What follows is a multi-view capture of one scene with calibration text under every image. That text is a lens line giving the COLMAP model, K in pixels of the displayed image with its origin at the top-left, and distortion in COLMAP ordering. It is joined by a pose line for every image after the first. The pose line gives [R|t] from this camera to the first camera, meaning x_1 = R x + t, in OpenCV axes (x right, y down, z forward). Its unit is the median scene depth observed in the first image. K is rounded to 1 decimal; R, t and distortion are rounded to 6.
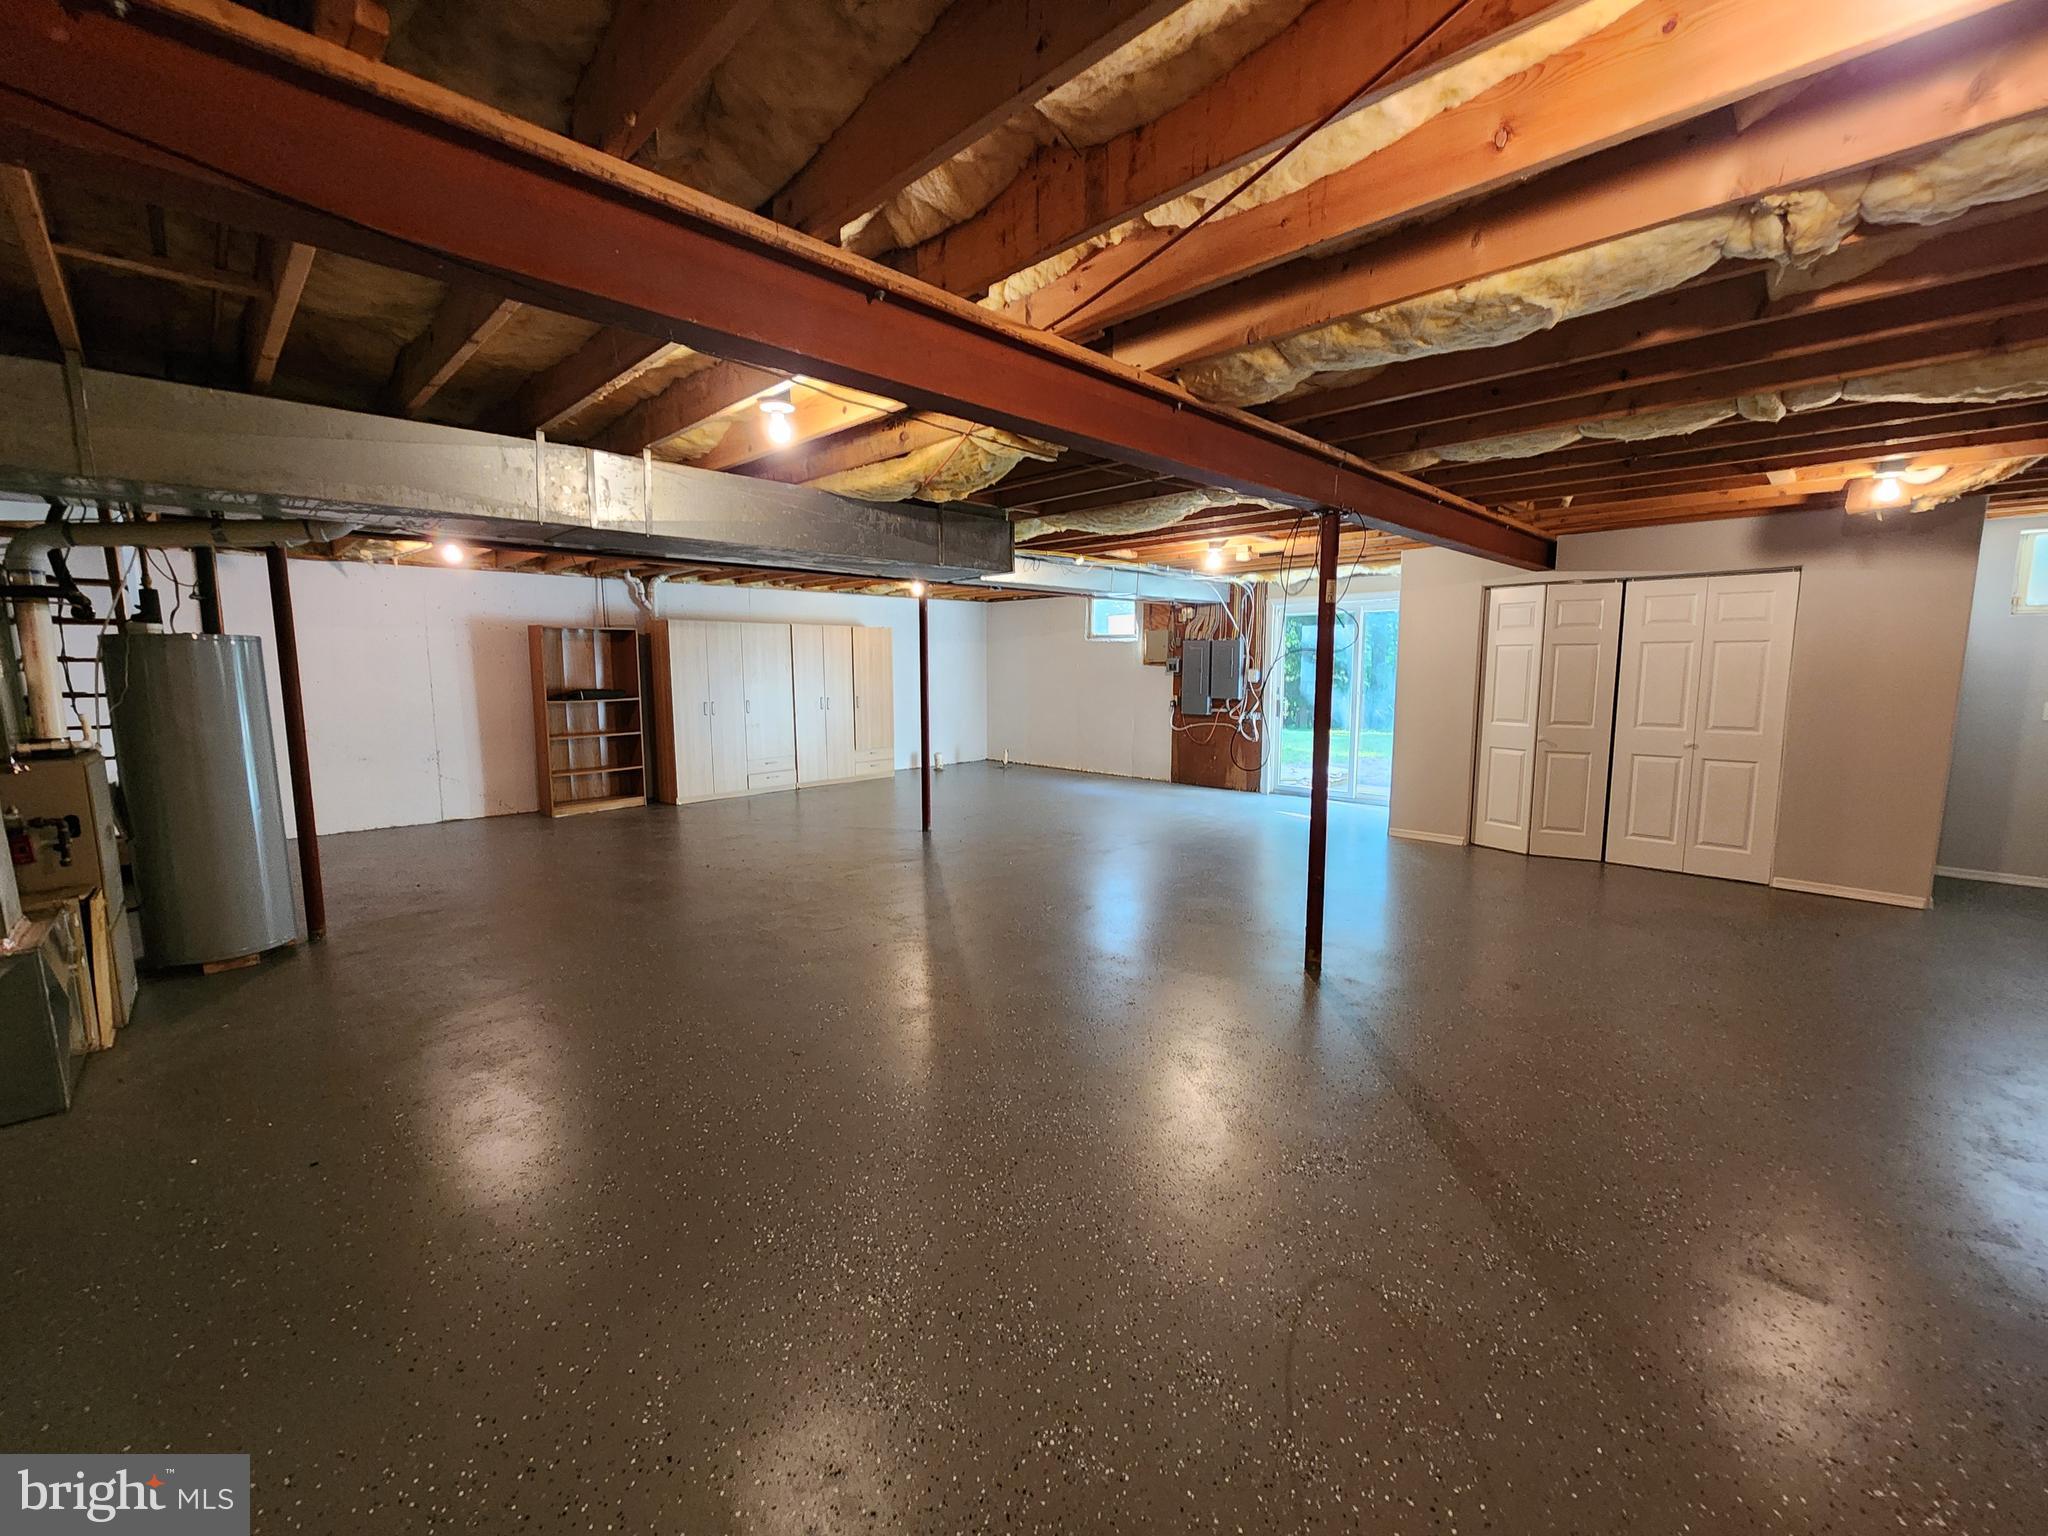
lens RADIAL K [[831.5, 0, 1027.3], [0, 831.5, 766.5], [0, 0, 1]] dist [0.001445, 0.000061]
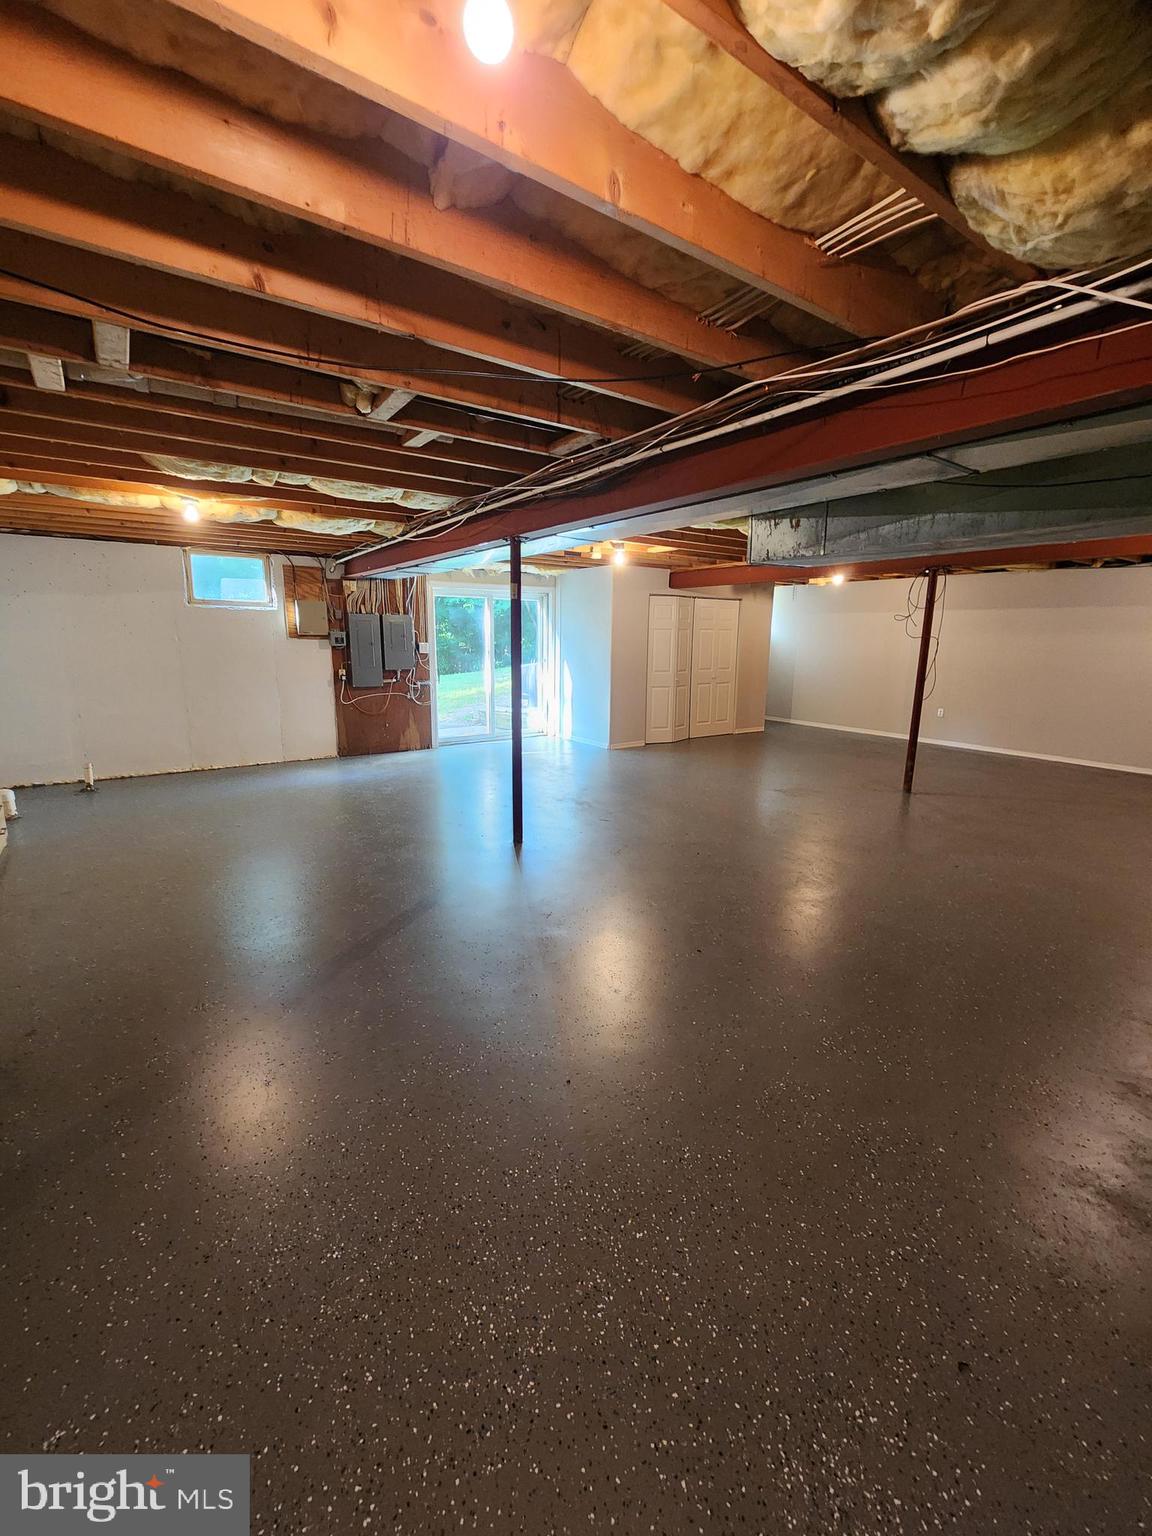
lens RADIAL K [[623.7, 0, 575.3], [0, 623.7, 766.1], [0, 0, 1]] dist [0.001445, 0.000061]
pose [[0.189130, -0.206752, 0.959939, -0.493552], [0.107924, 0.976037, 0.188956, -0.081948], [-0.976003, 0.067864, 0.206912, 0.571698]]
